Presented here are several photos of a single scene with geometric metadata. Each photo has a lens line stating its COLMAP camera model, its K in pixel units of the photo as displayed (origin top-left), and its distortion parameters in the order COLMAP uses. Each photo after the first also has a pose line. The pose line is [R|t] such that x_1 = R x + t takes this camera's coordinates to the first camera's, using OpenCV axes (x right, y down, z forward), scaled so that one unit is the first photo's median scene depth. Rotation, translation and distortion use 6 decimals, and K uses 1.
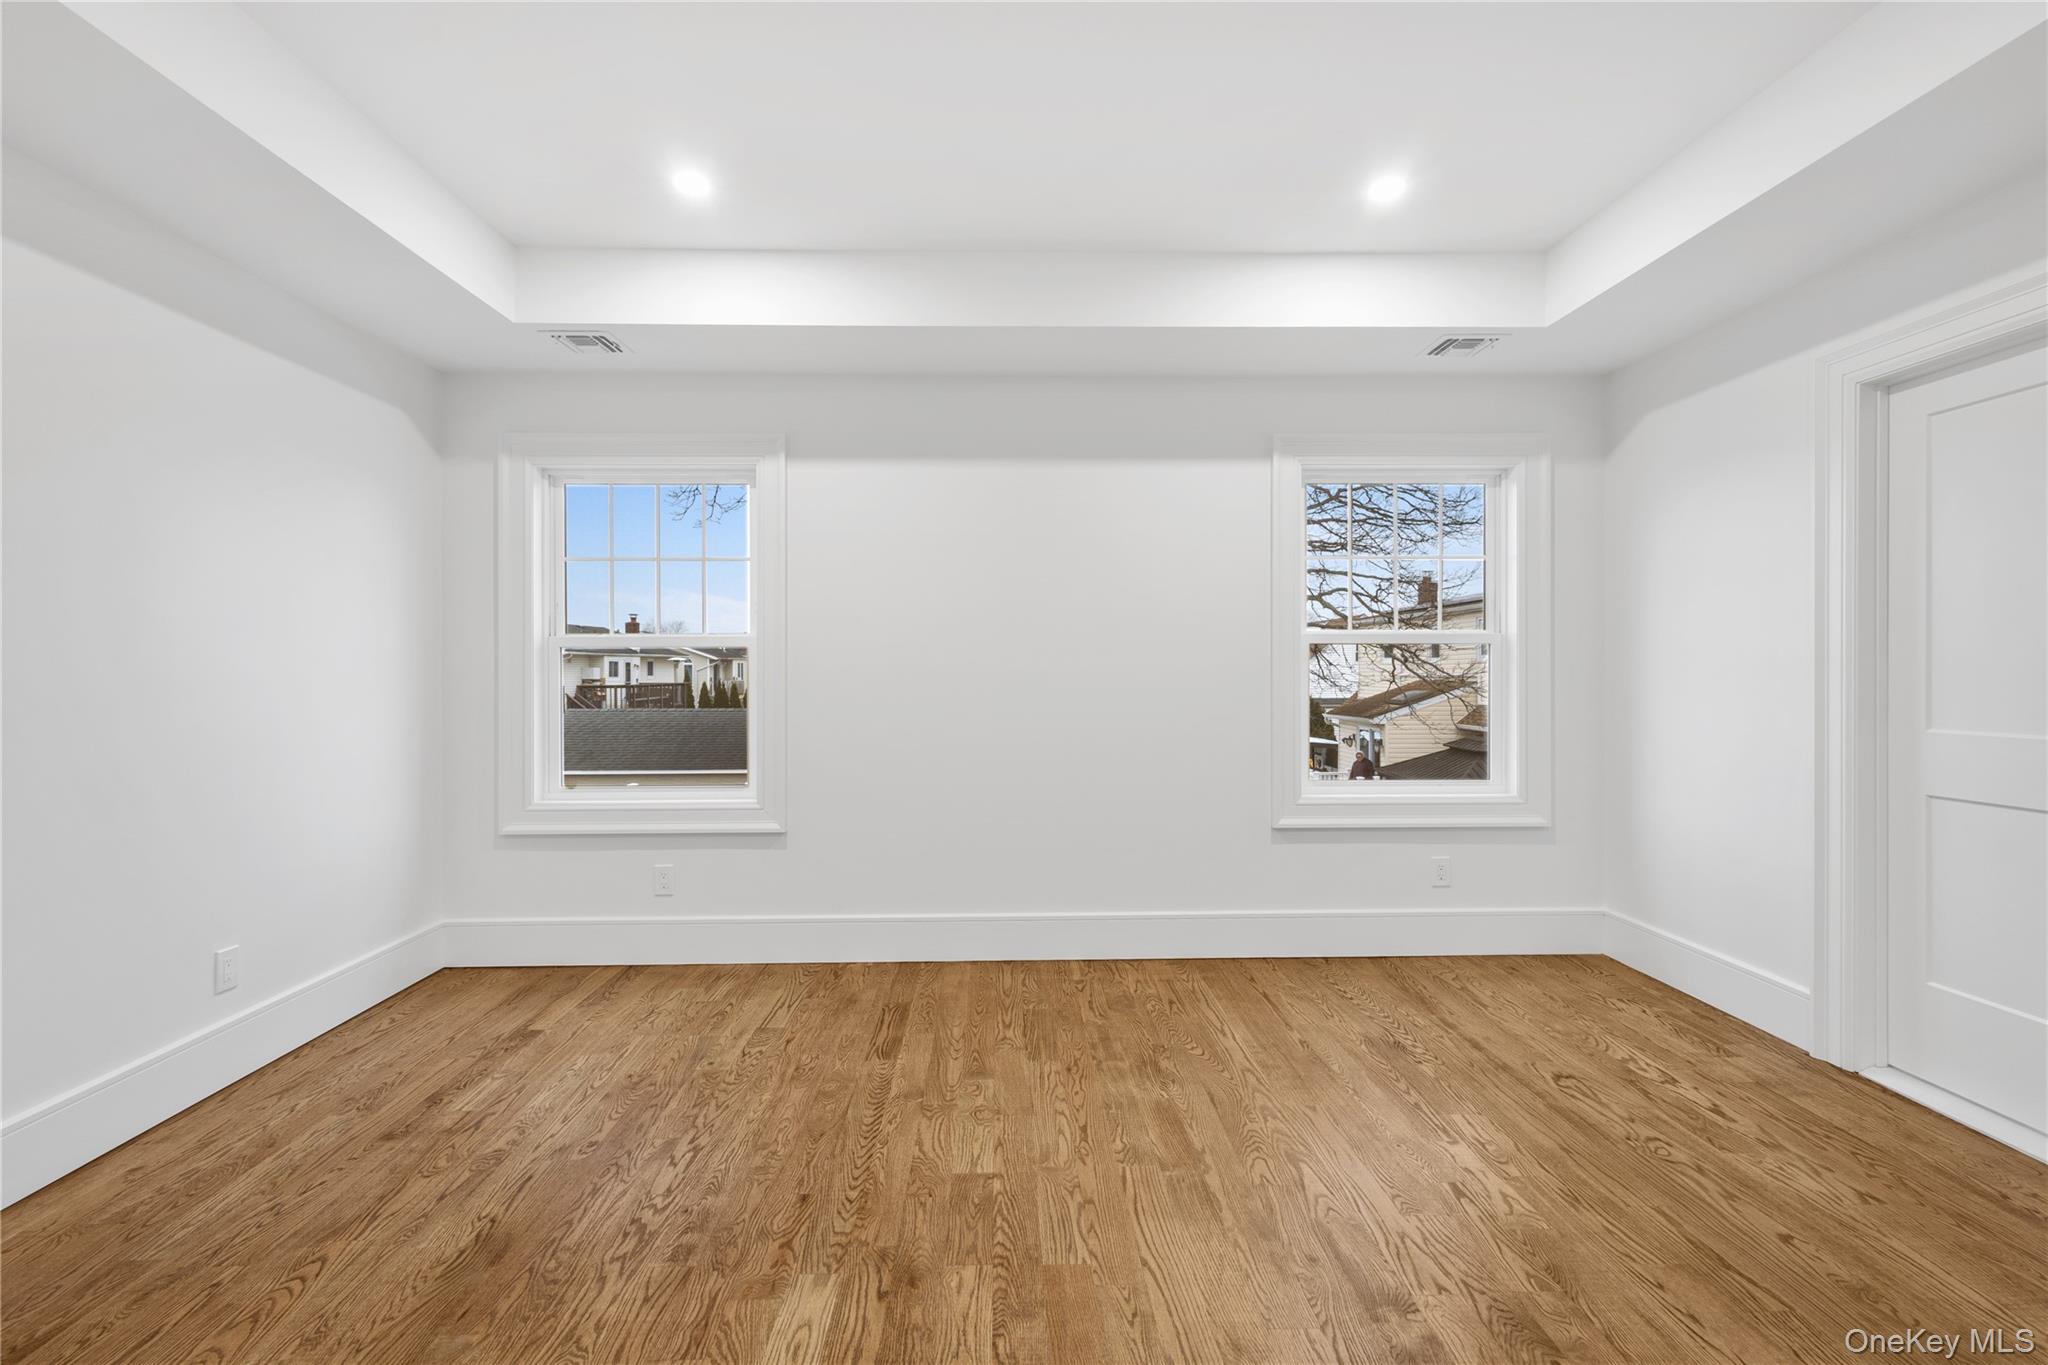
lens RADIAL K [[942.0, 0, 1023.6], [0, 942.0, 674.6], [0, 0, 1]] dist [0.007267, -0.000541]
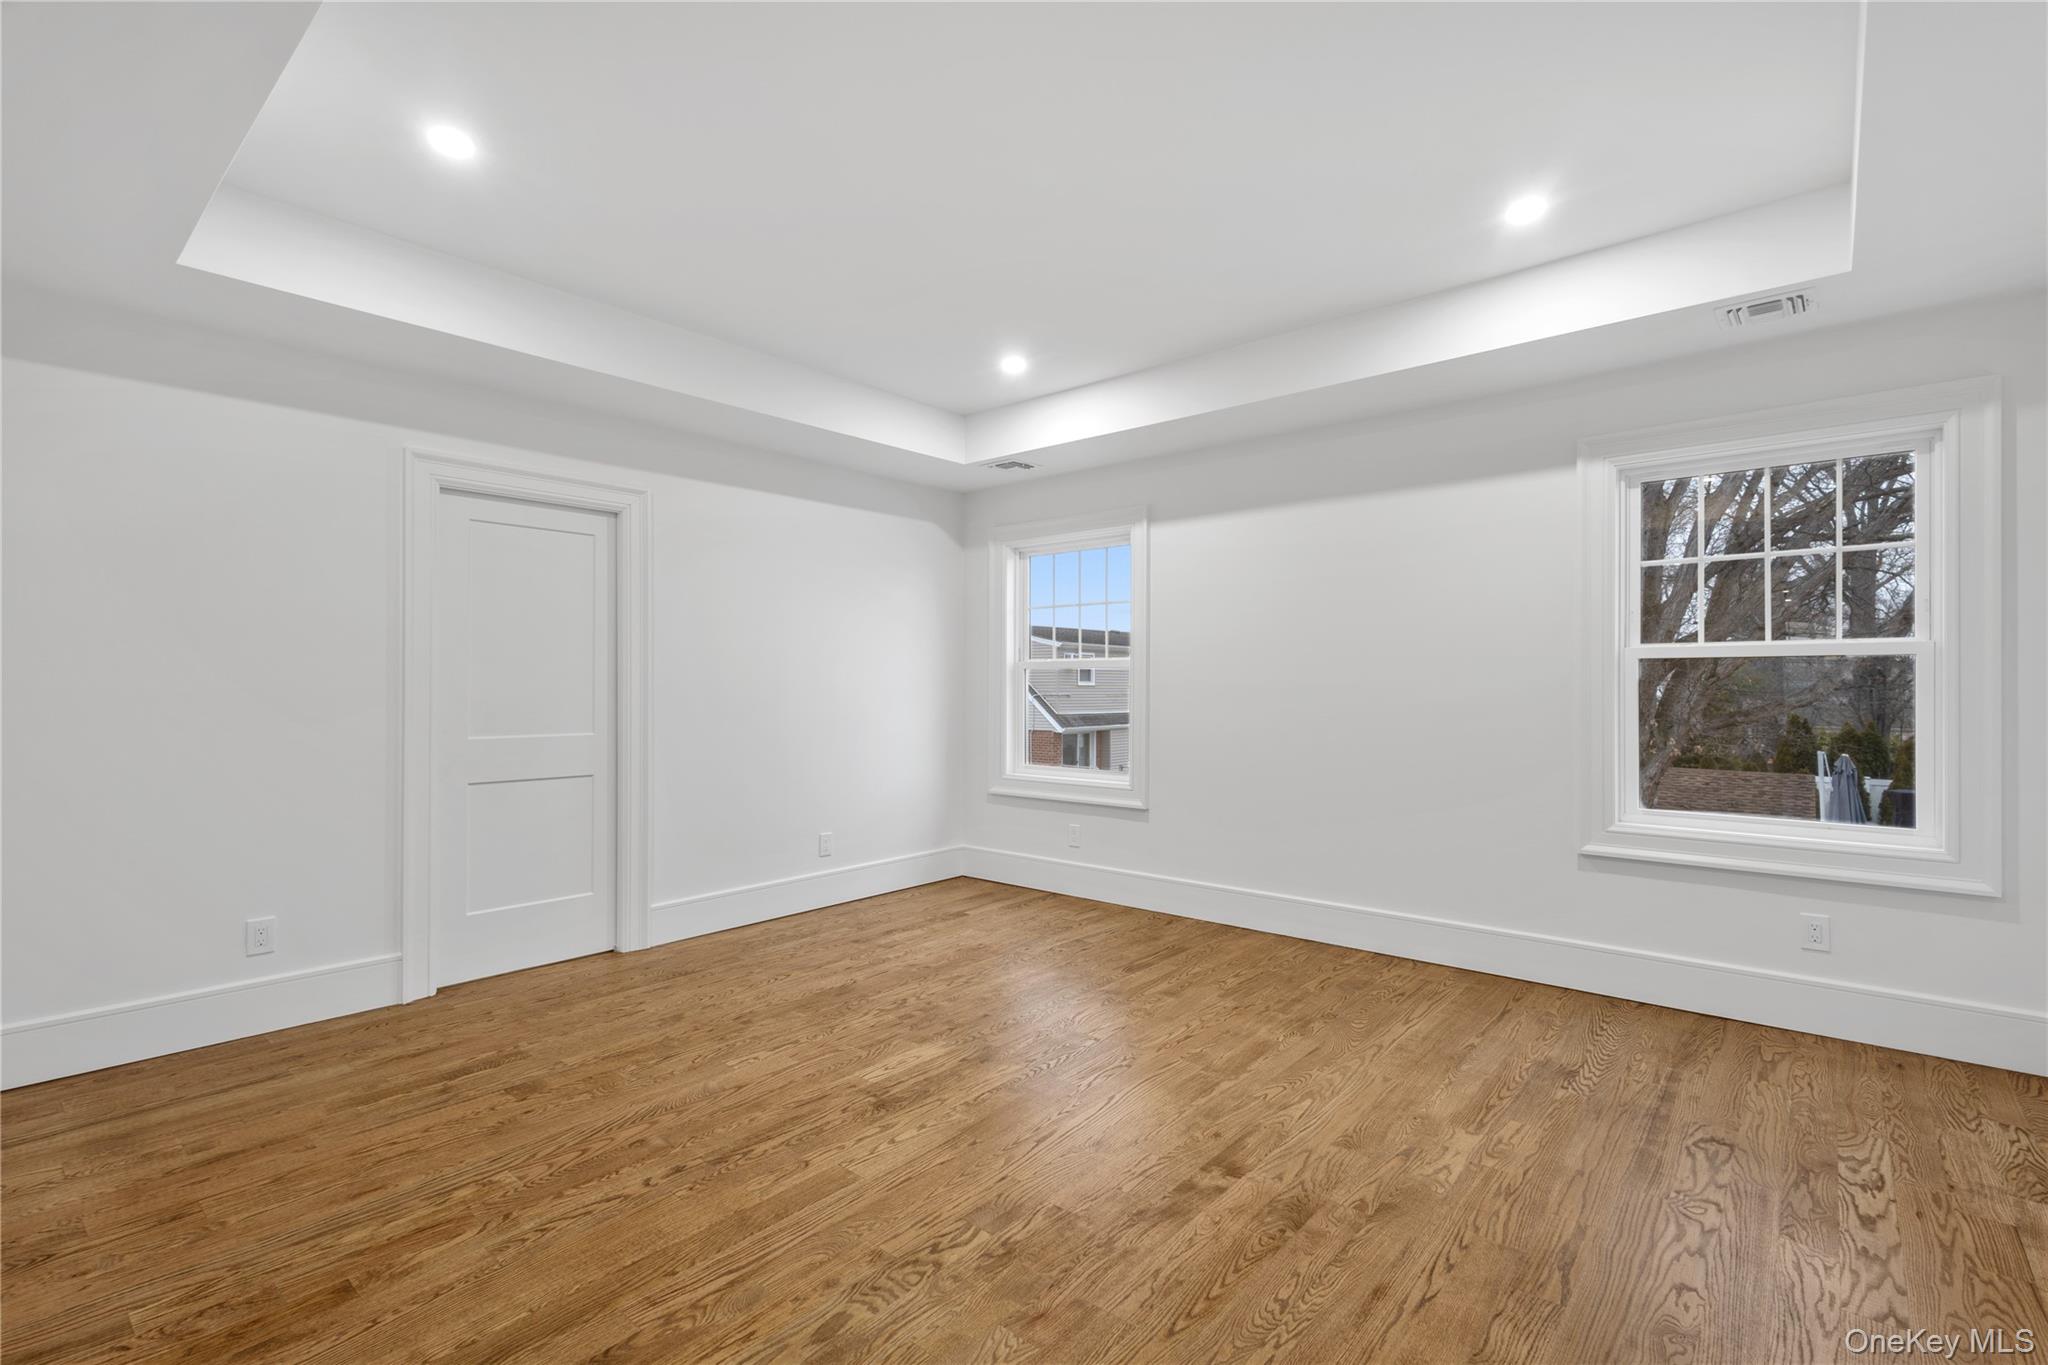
lens RADIAL K [[935.7, 0, 1028.0], [0, 935.7, 682.9], [0, 0, 1]] dist [0.008069, -0.001235]
pose [[0.742708, 0.001542, -0.669614, 0.623717], [-0.006897, 0.999962, -0.005348, 0.000154], [0.669580, 0.008590, 0.742690, -0.093663]]
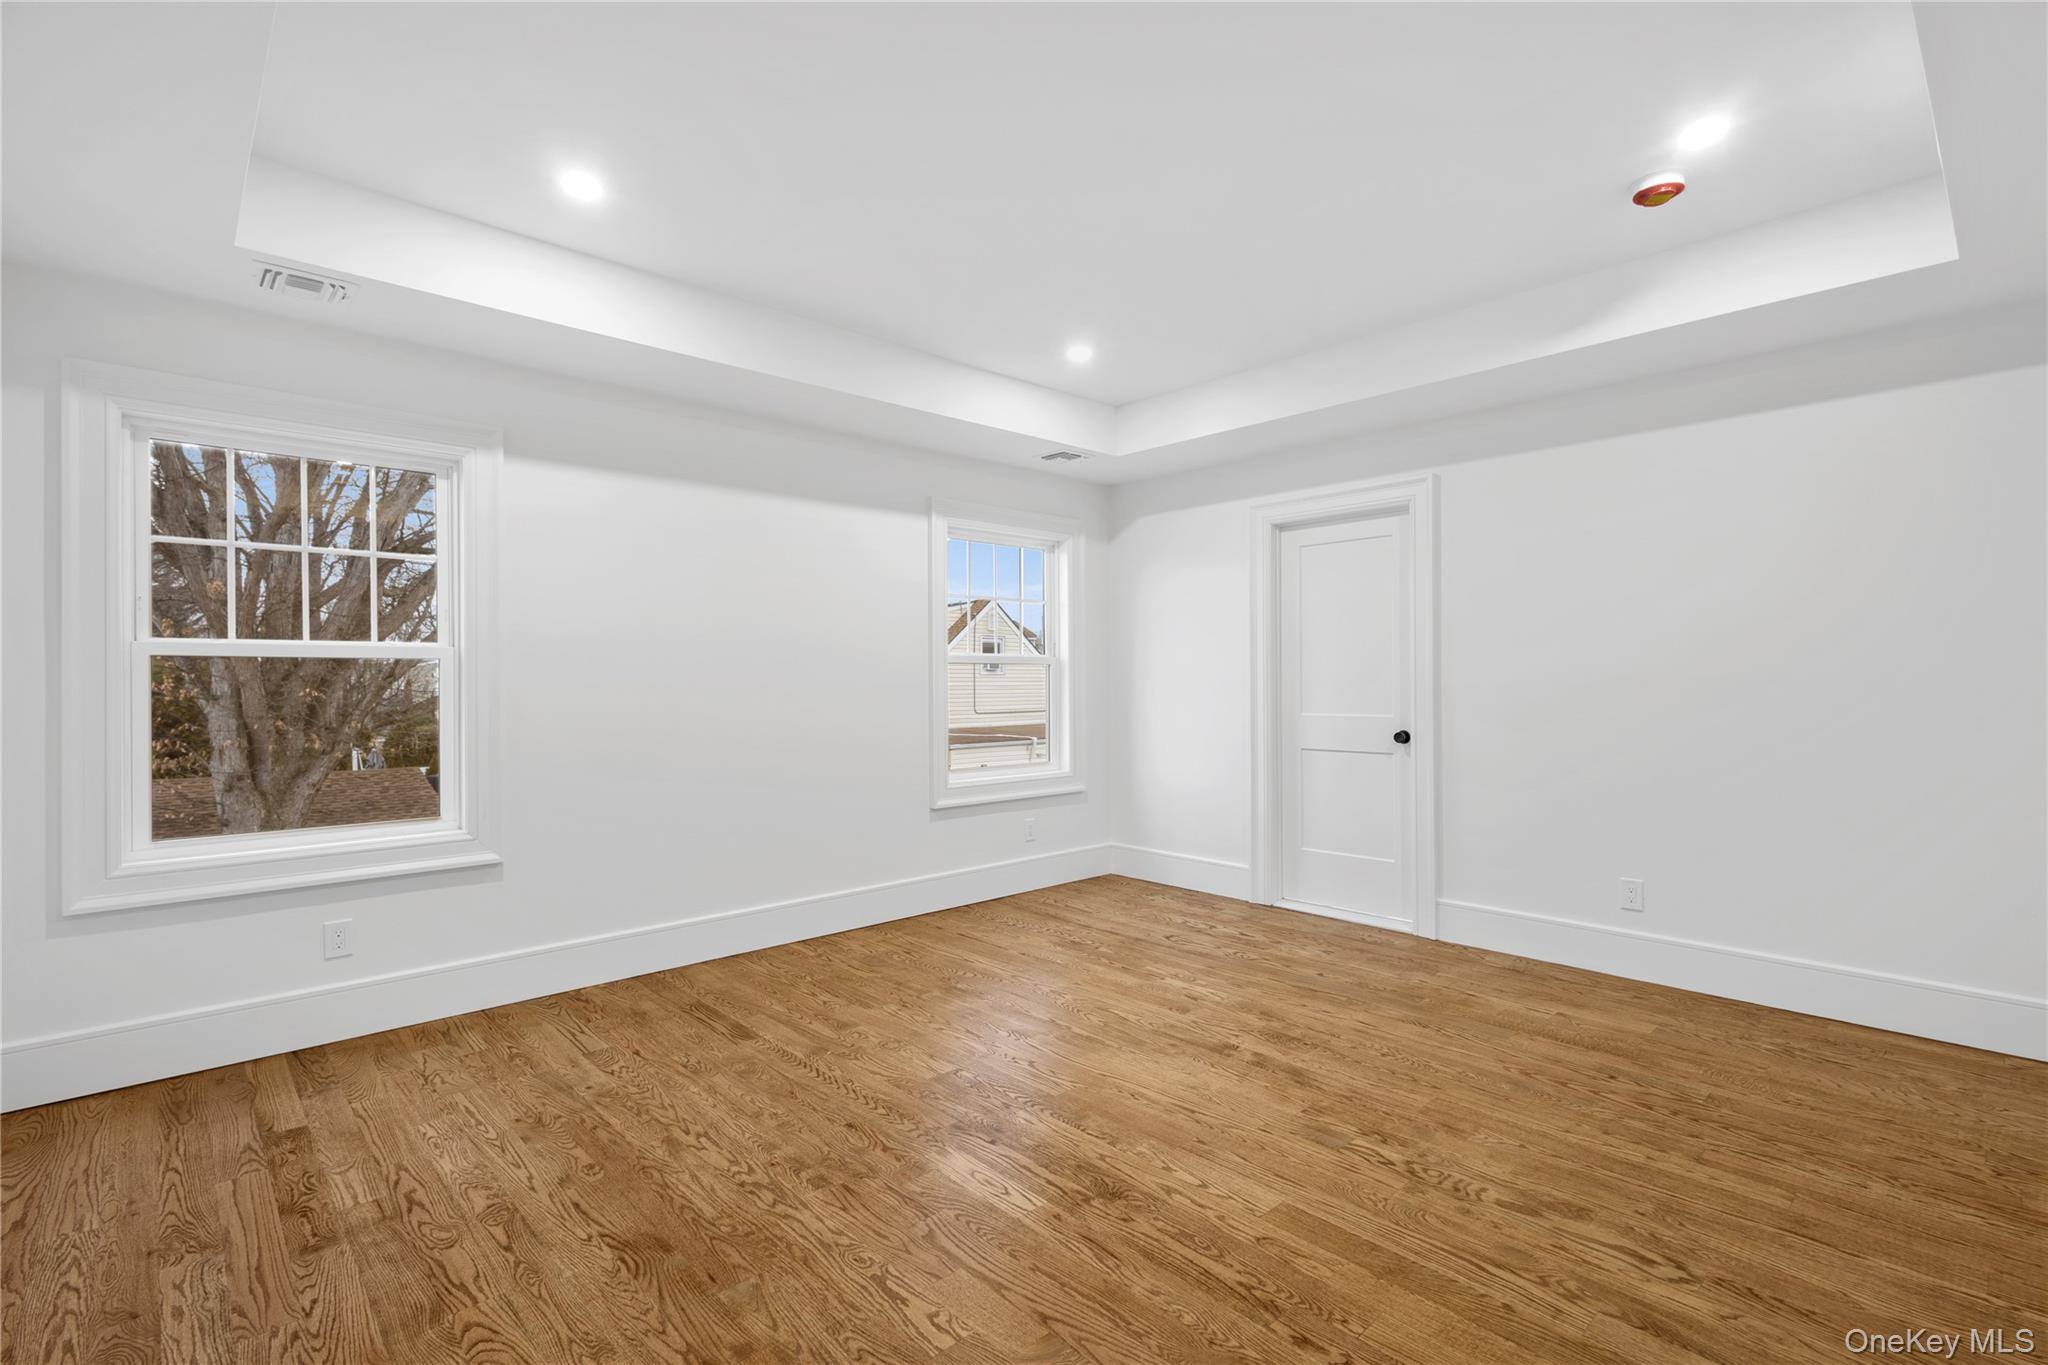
lens RADIAL K [[935.7, 0, 1028.0], [0, 935.7, 682.9], [0, 0, 1]] dist [0.008069, -0.001235]
pose [[0.748686, -0.002180, 0.662921, -0.601198], [0.007834, 0.999954, -0.005560, 0.002904], [-0.662878, 0.009356, 0.748669, -0.028270]]
